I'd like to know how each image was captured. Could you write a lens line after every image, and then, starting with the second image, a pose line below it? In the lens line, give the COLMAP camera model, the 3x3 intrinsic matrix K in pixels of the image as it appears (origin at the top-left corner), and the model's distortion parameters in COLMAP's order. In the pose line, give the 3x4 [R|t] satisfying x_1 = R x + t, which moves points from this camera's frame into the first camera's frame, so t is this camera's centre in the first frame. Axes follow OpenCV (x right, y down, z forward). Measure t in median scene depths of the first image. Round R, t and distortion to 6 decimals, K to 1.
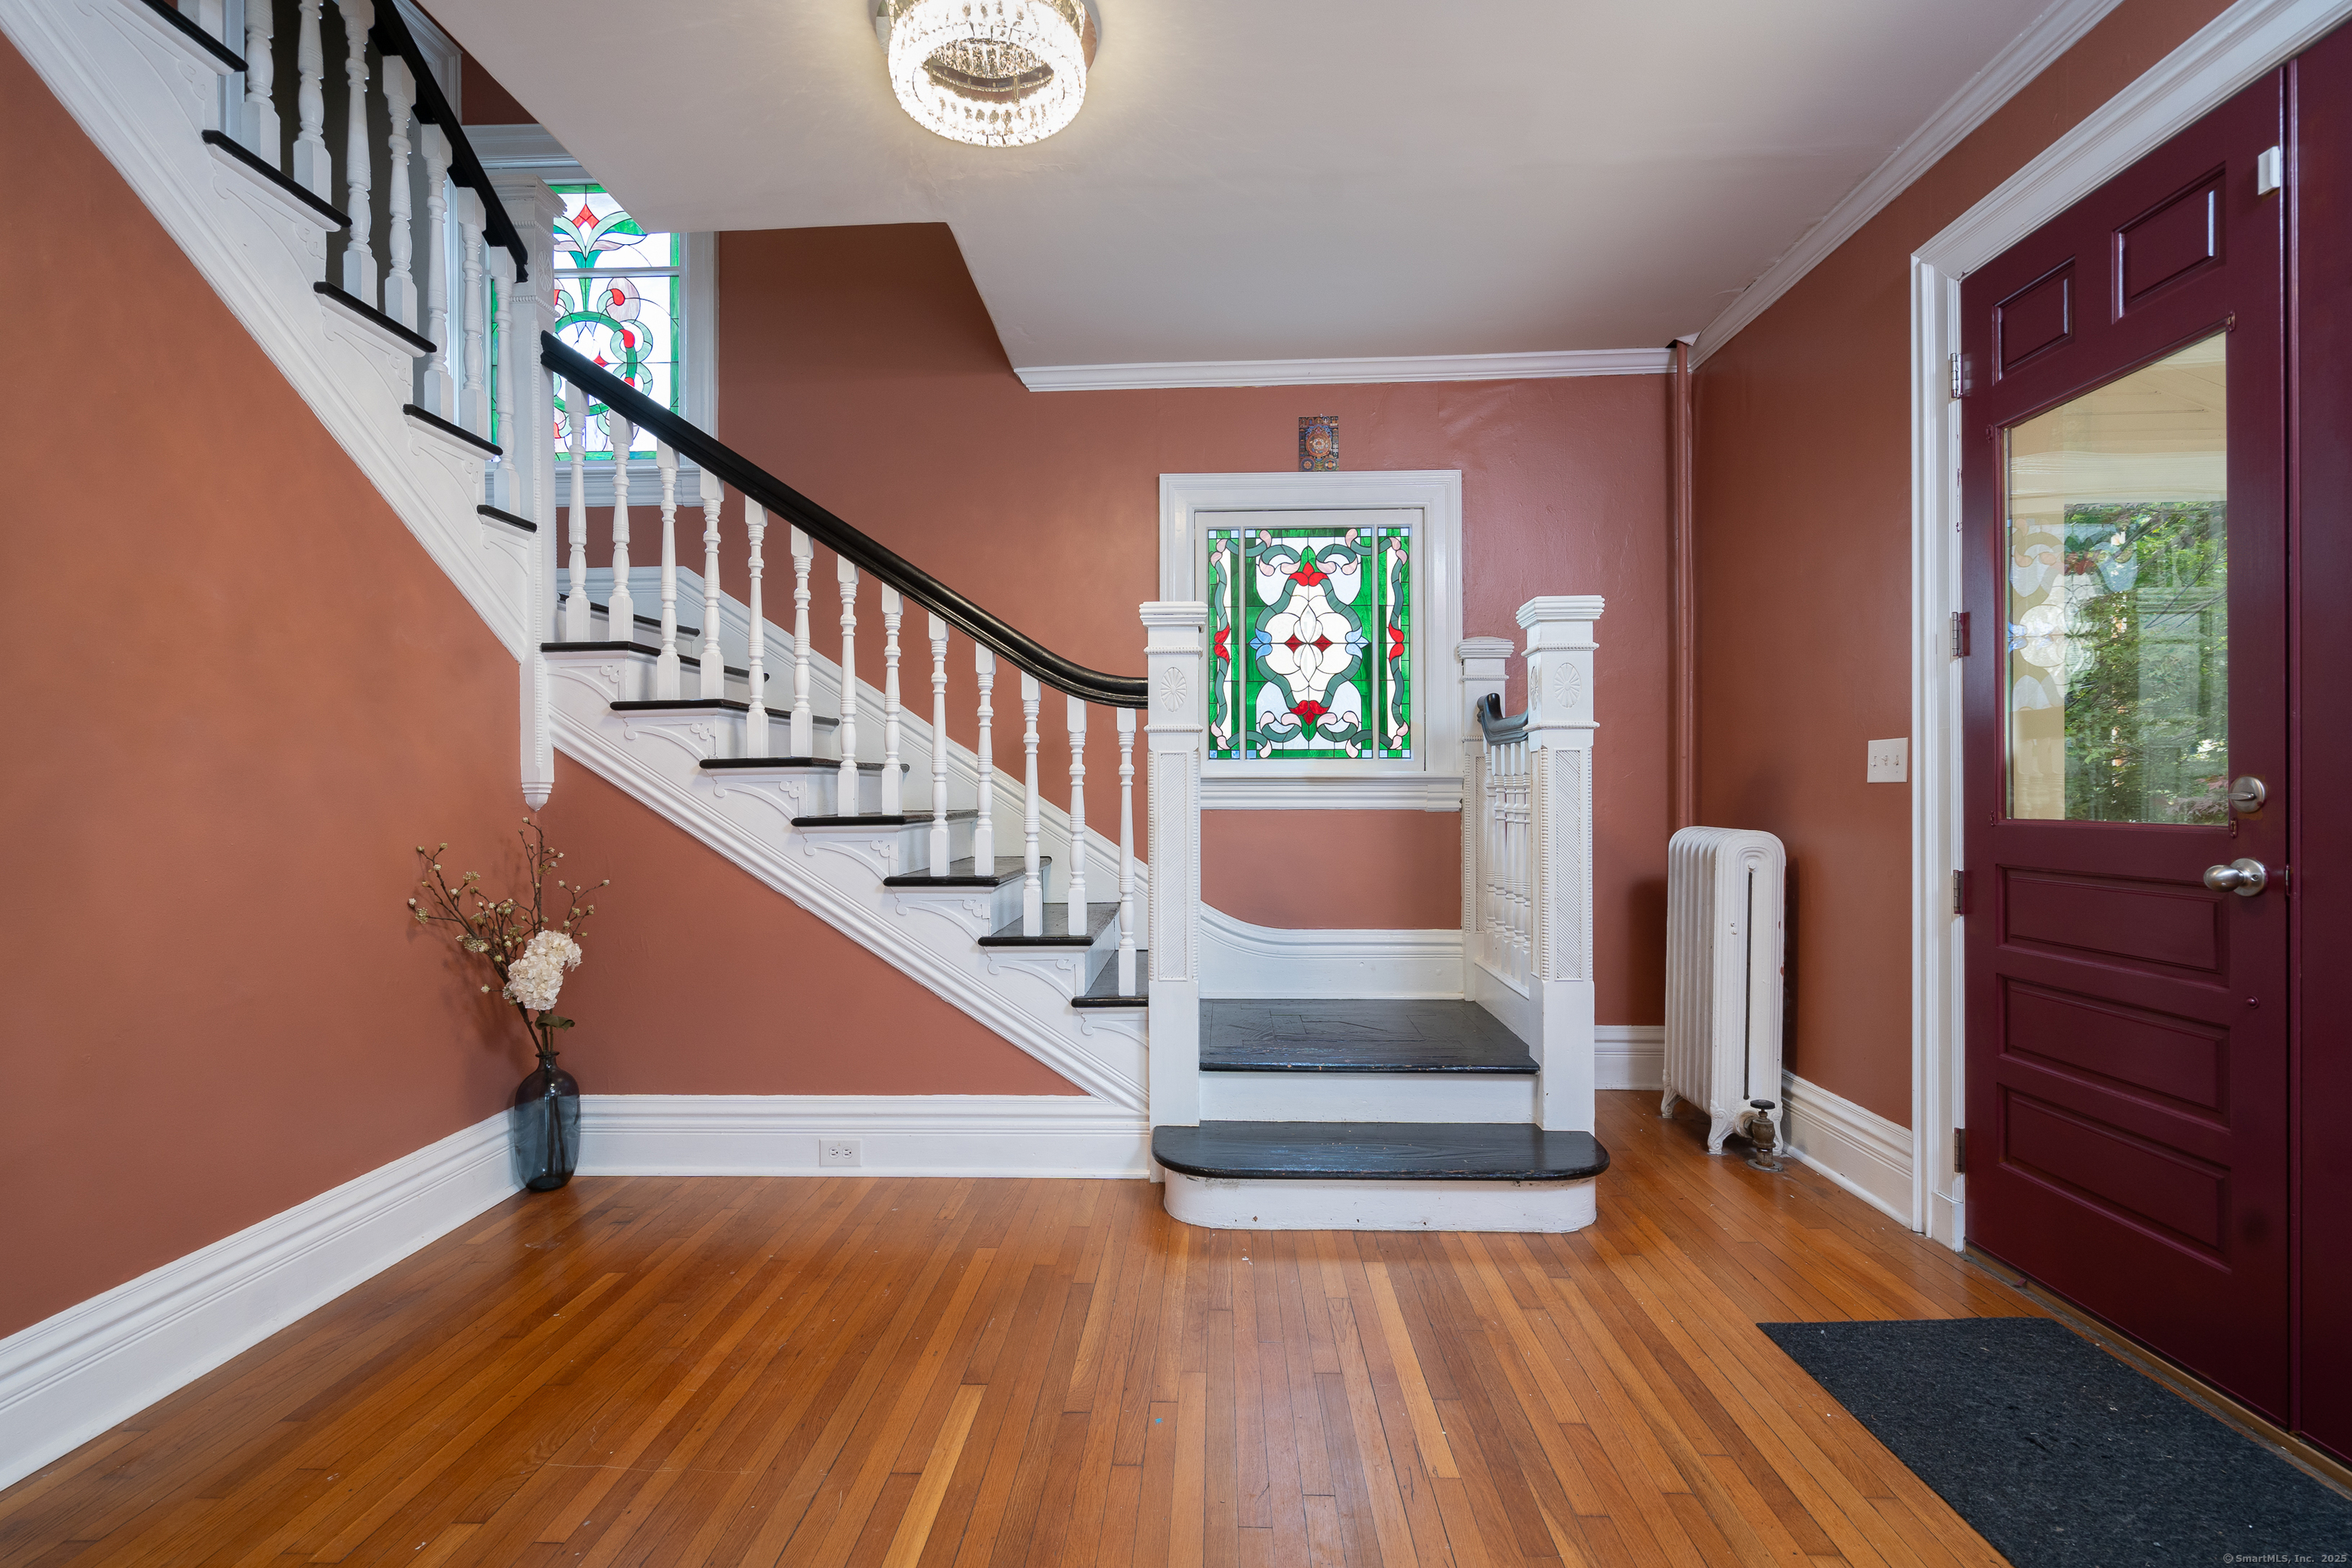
lens RADIAL K [[1084.8, 0, 1176.2], [0, 1084.8, 787.3], [0, 0, 1]] dist [-0.004390, 0.004277]
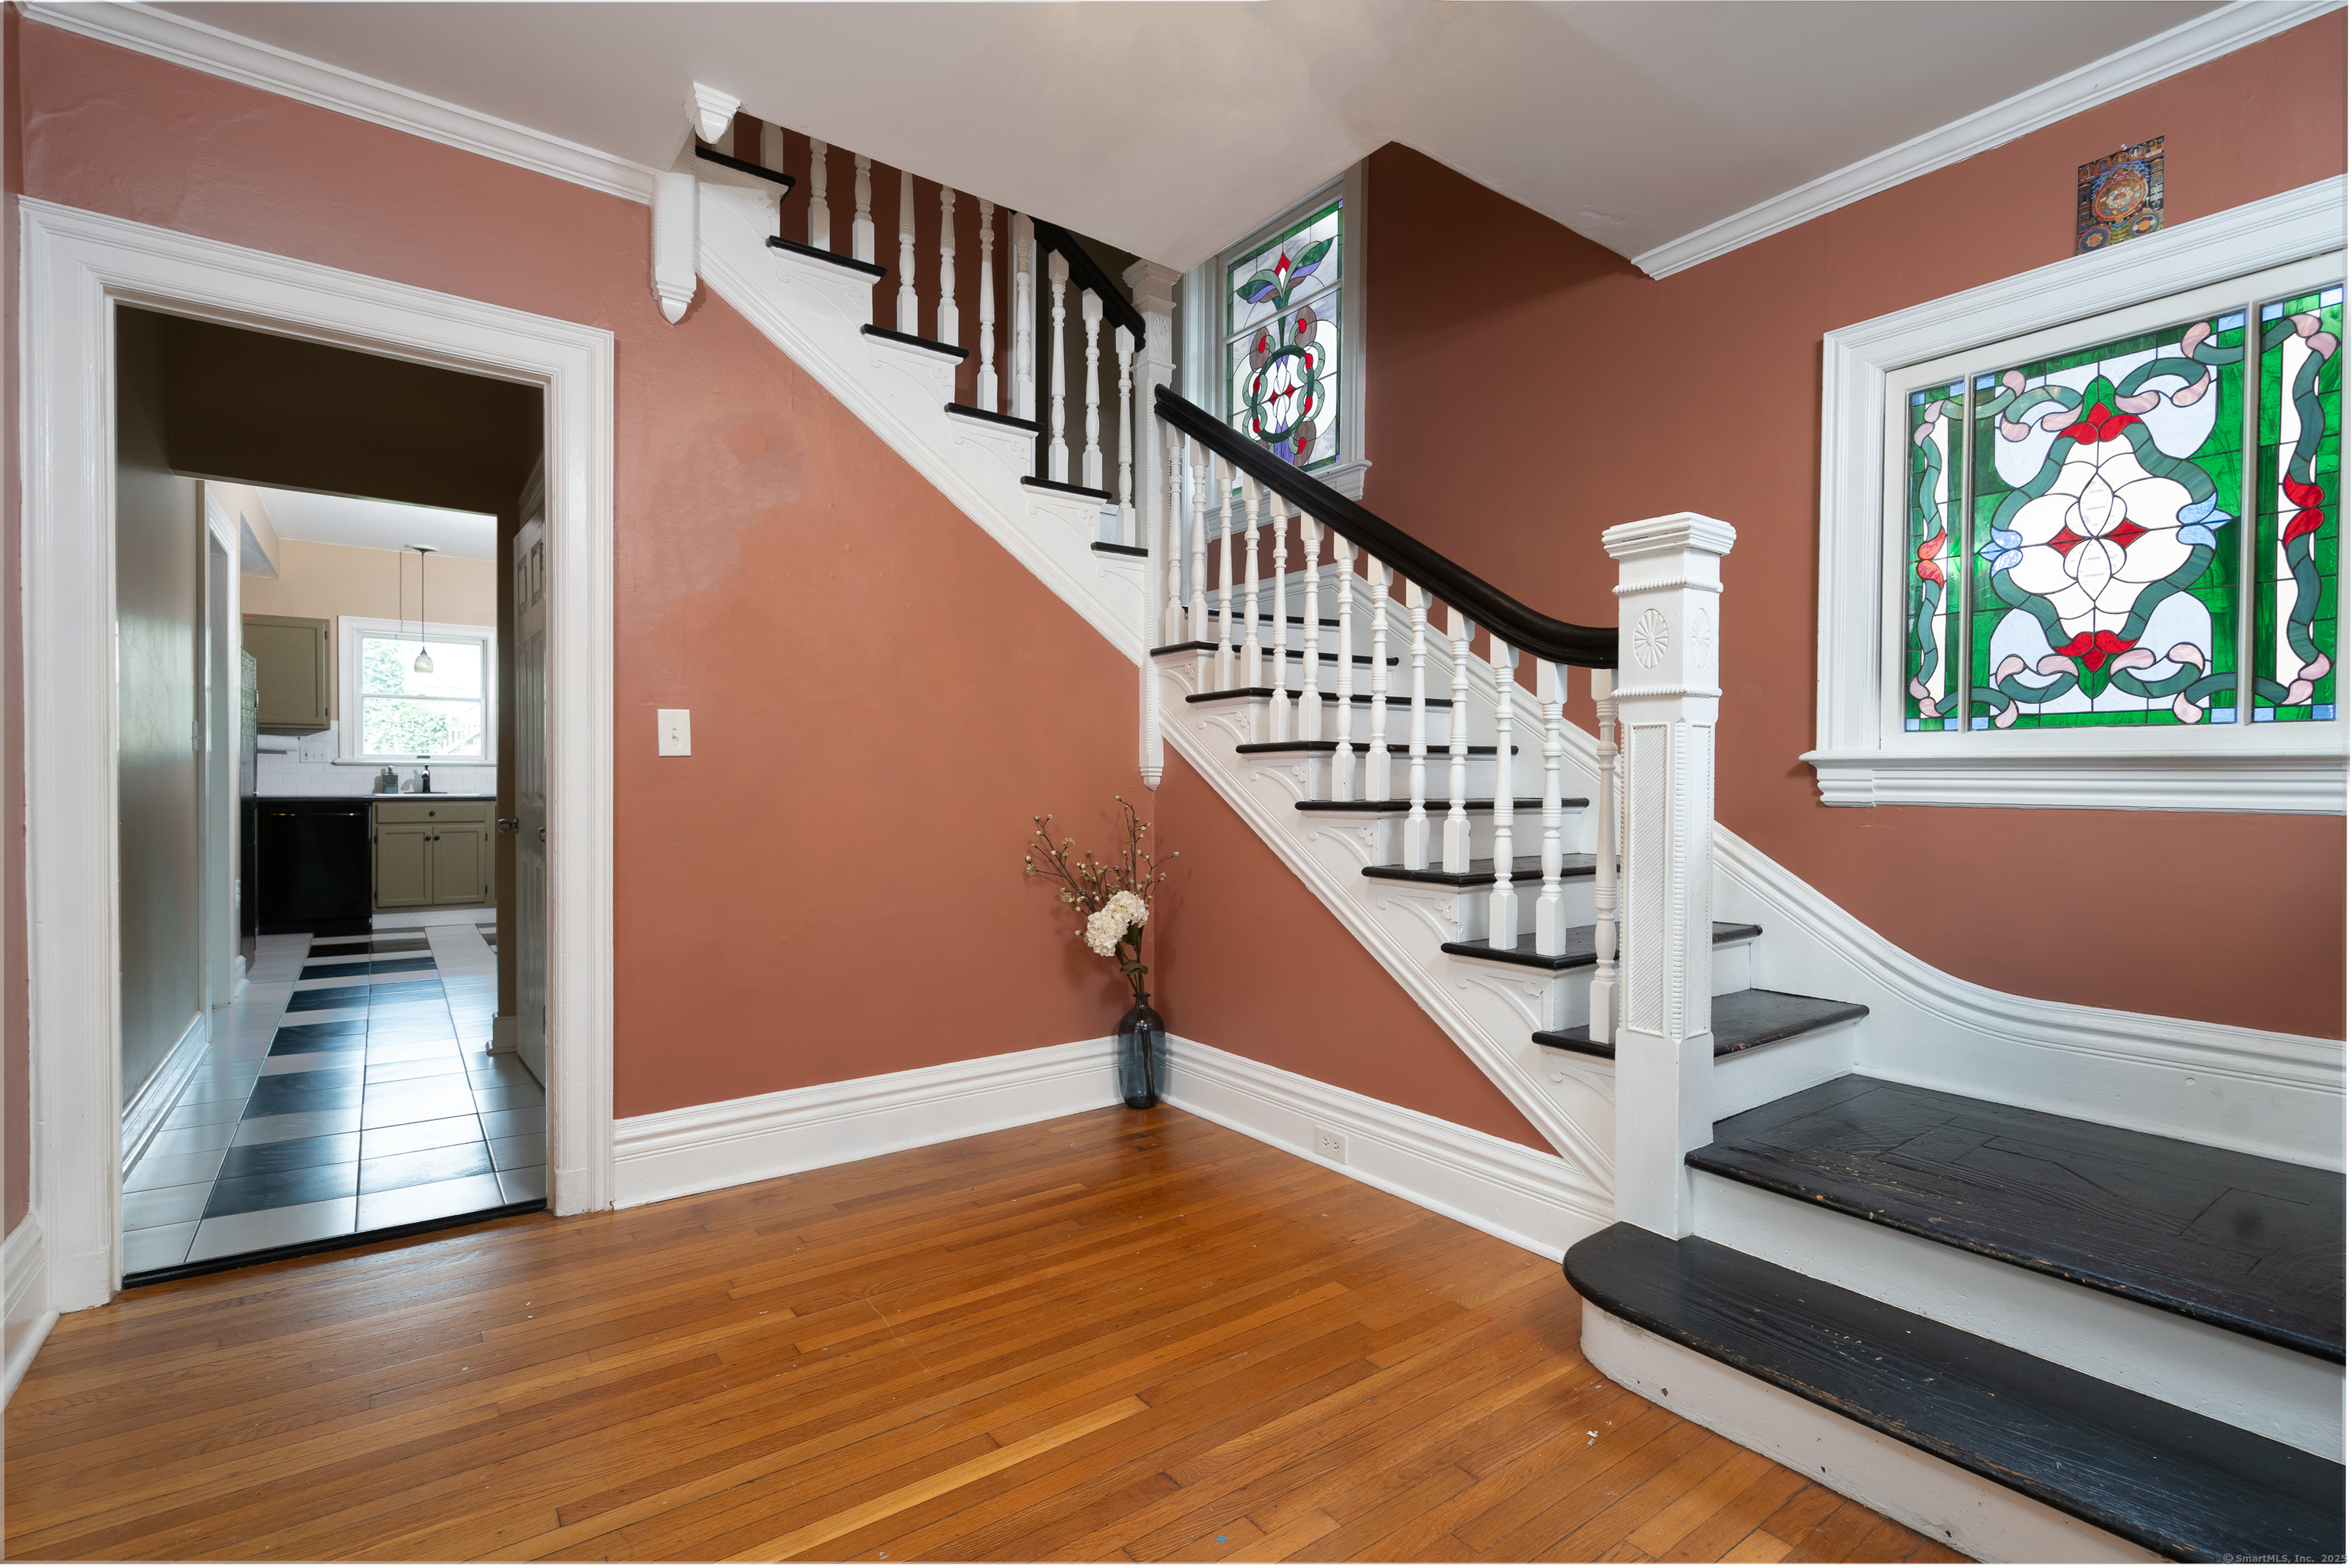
lens RADIAL K [[1084.8, 0, 1176.2], [0, 1084.8, 792.1], [0, 0, 1]] dist [-0.004390, 0.004277]
pose [[0.619922, 0.016751, -0.784484, 0.361102], [-0.003510, 0.999821, 0.018576, 0.000567], [0.784655, -0.008762, 0.619870, 0.280480]]
